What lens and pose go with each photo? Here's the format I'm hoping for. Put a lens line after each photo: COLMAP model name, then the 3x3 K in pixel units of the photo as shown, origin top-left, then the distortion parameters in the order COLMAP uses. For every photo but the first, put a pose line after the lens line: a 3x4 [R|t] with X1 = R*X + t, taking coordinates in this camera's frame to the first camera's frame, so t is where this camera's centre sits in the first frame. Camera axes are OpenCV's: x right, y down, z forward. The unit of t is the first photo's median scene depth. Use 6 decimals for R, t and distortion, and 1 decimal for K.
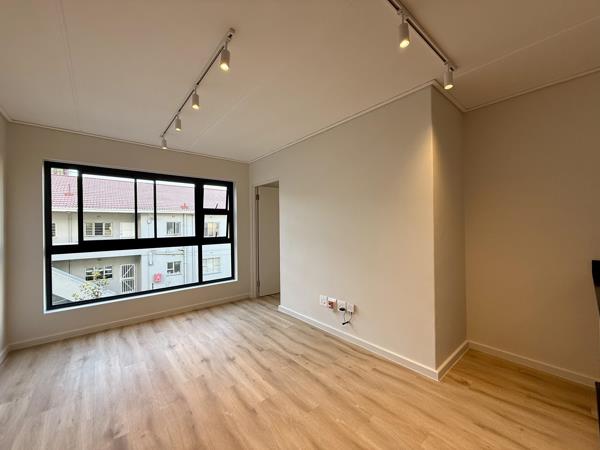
lens RADIAL K [[238.0, 0, 299.8], [0, 238.0, 223.6], [0, 0, 1]] dist [-0.000740, 0.000237]
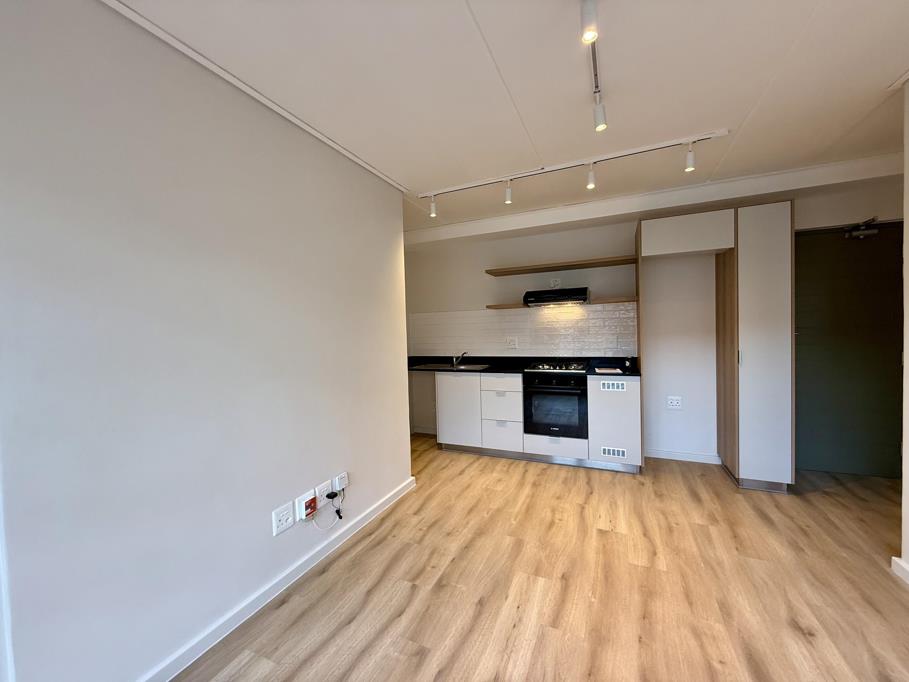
lens RADIAL K [[360.6, 0, 453.1], [0, 360.6, 342.2], [0, 0, 1]] dist [-0.000740, 0.000237]
pose [[-0.429146, -0.004542, 0.903224, -0.703509], [0.021603, 0.999650, 0.015291, 0.018059], [-0.902977, 0.026075, -0.428898, 1.178081]]
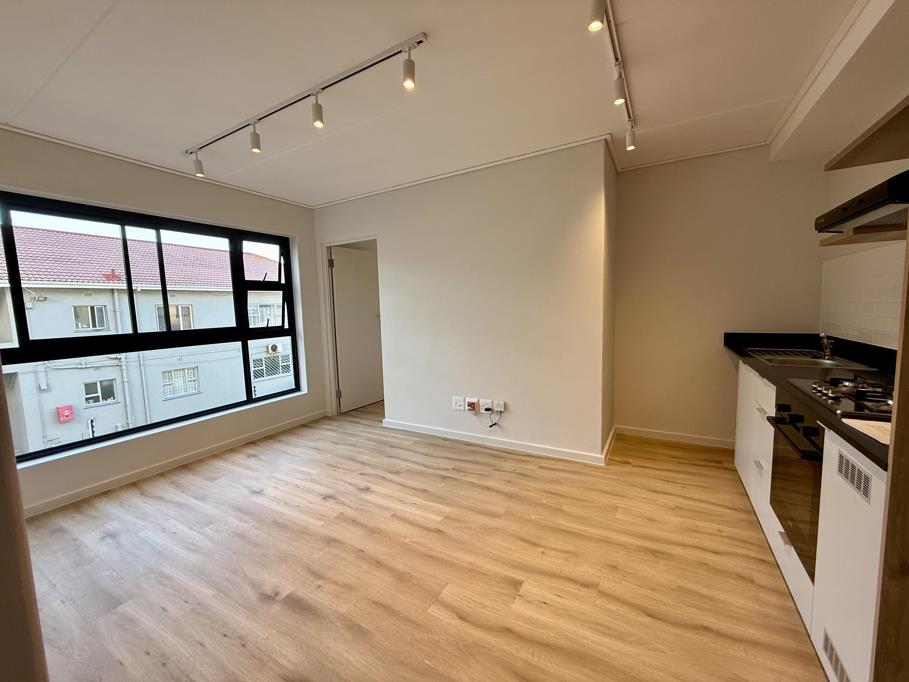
lens RADIAL K [[360.6, 0, 453.6], [0, 360.6, 339.2], [0, 0, 1]] dist [-0.000740, 0.000237]
pose [[0.940551, -0.045628, 0.336572, -0.354755], [0.013532, 0.995183, 0.097099, 0.005809], [-0.339382, -0.086772, 0.936638, -0.084644]]
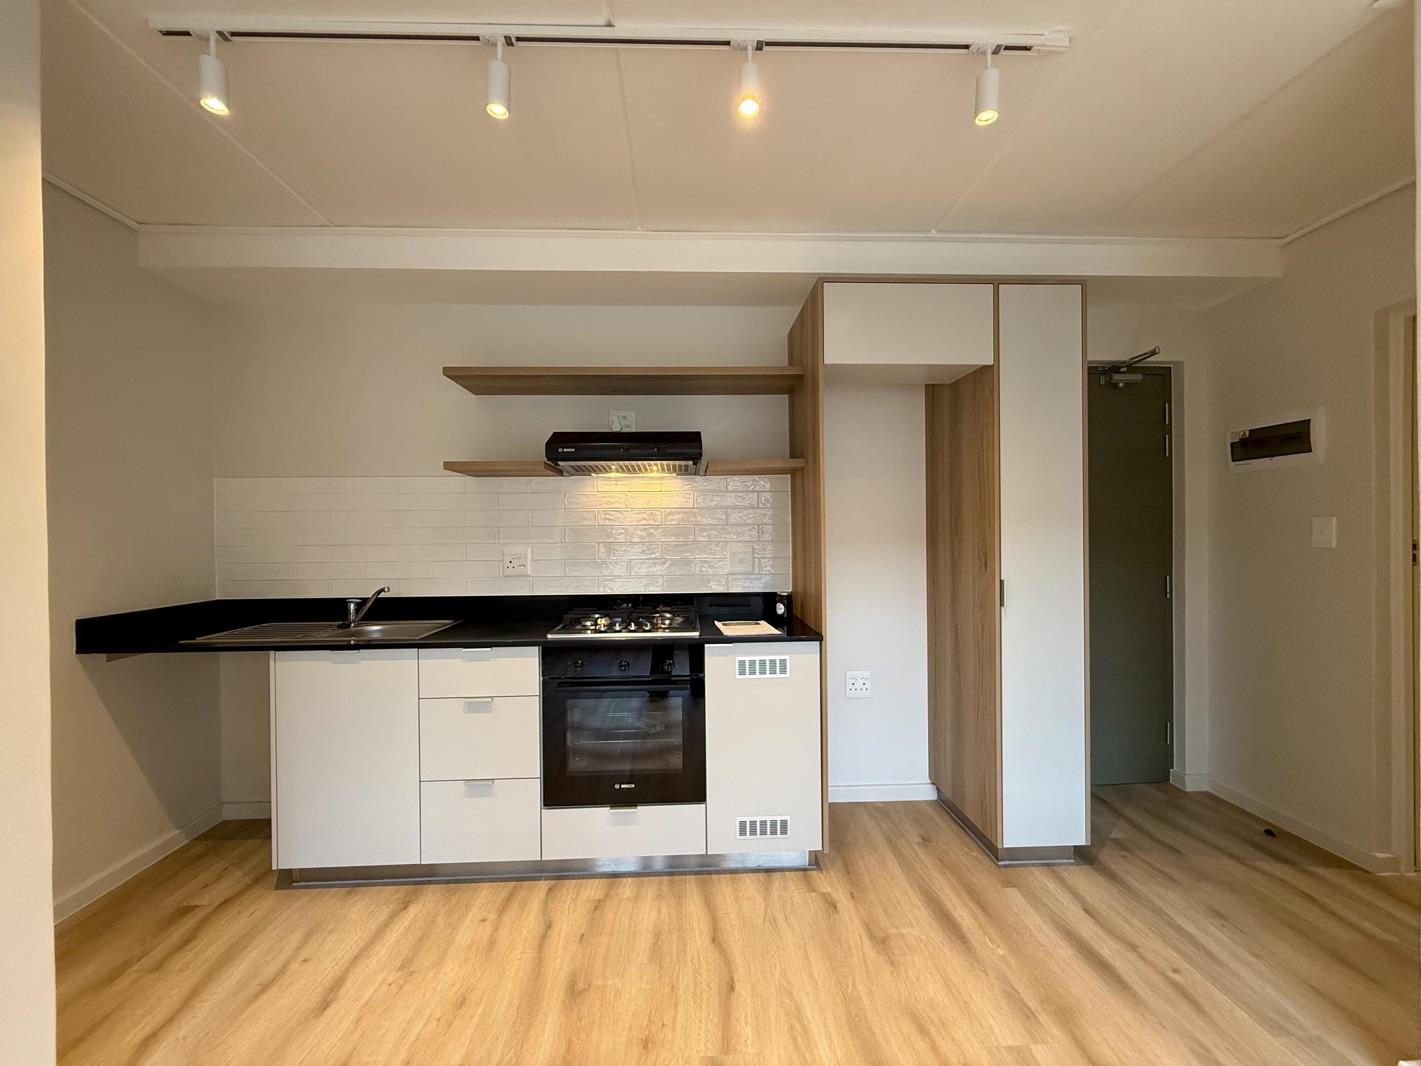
lens RADIAL K [[563.7, 0, 708.9], [0, 563.7, 531.7], [0, 0, 1]] dist [-0.000740, 0.000237]
pose [[-0.790950, 0.016899, 0.611647, -0.249395], [0.011330, 0.999852, -0.012972, 0.014559], [-0.611776, -0.003330, -0.791024, 0.834795]]
